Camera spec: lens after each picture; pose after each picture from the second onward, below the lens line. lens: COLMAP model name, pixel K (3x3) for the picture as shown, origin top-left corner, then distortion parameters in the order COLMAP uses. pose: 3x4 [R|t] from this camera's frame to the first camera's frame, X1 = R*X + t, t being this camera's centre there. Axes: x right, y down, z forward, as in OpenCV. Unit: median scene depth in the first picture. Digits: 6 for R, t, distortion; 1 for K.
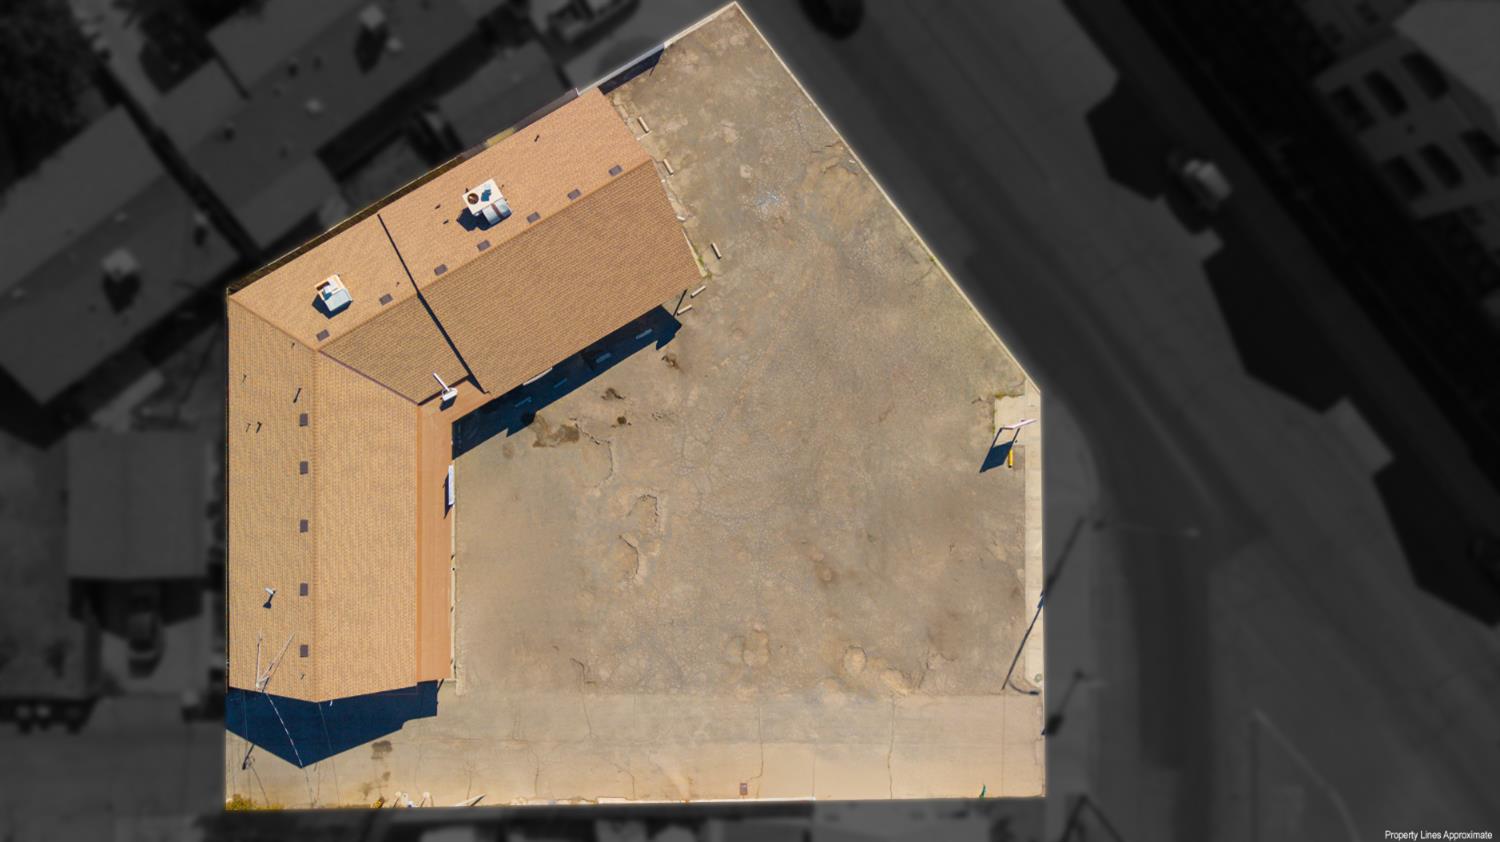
lens RADIAL K [[1132.2, 0, 750.0], [0, 1132.2, 421.0], [0, 0, 1]] dist [0.038615, -0.001640]
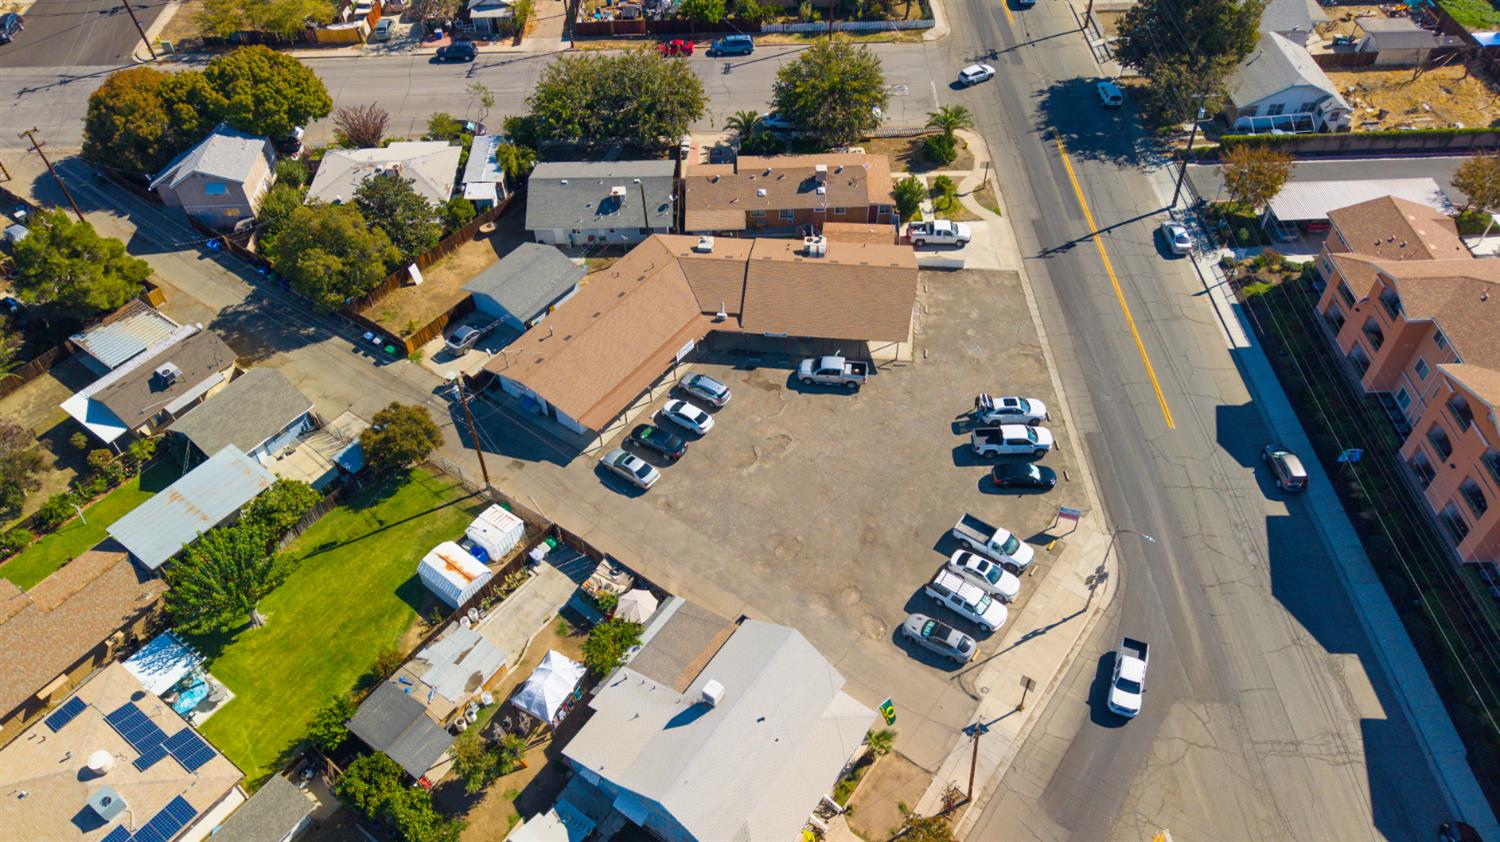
lens RADIAL K [[1111.7, 0, 774.7], [0, 1111.7, 417.1], [0, 0, 1]] dist [0.017432, -0.000556]
pose [[0.811896, 0.385344, -0.438560, 0.464077], [-0.581704, 0.597597, -0.551813, 0.785706], [0.049444, 0.703127, 0.709343, 0.051200]]
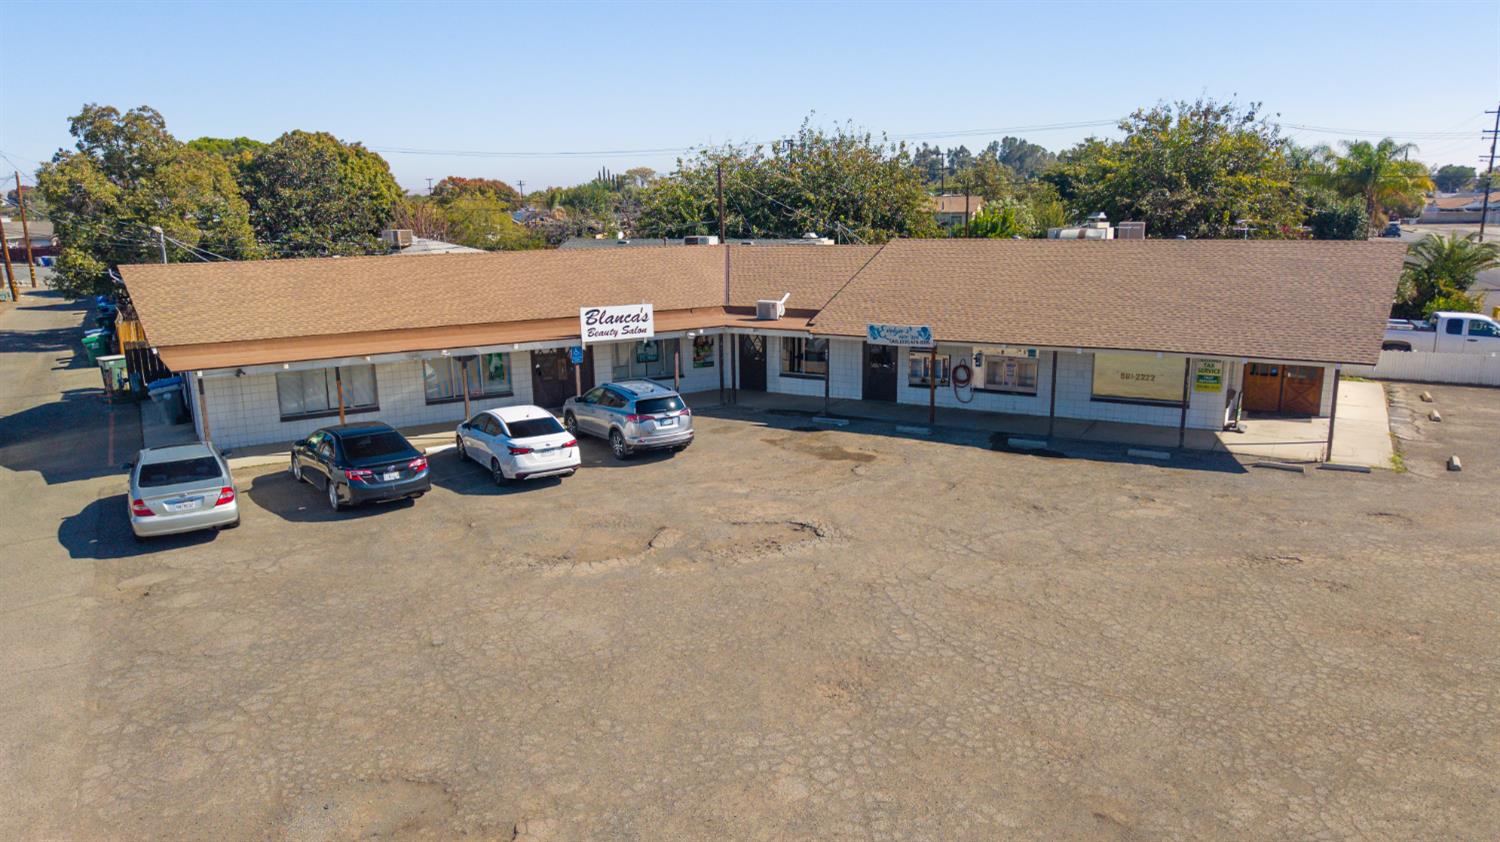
lens RADIAL K [[1033.0, 0, 750.0], [0, 1033.0, 421.0], [0, 0, 1]] dist [-0.000841, -0.001532]
pose [[0.513742, 0.121349, -0.849319, 0.145017], [-0.856487, 0.130220, -0.499472, 0.223318], [0.049988, 0.984031, 0.170834, 0.917522]]
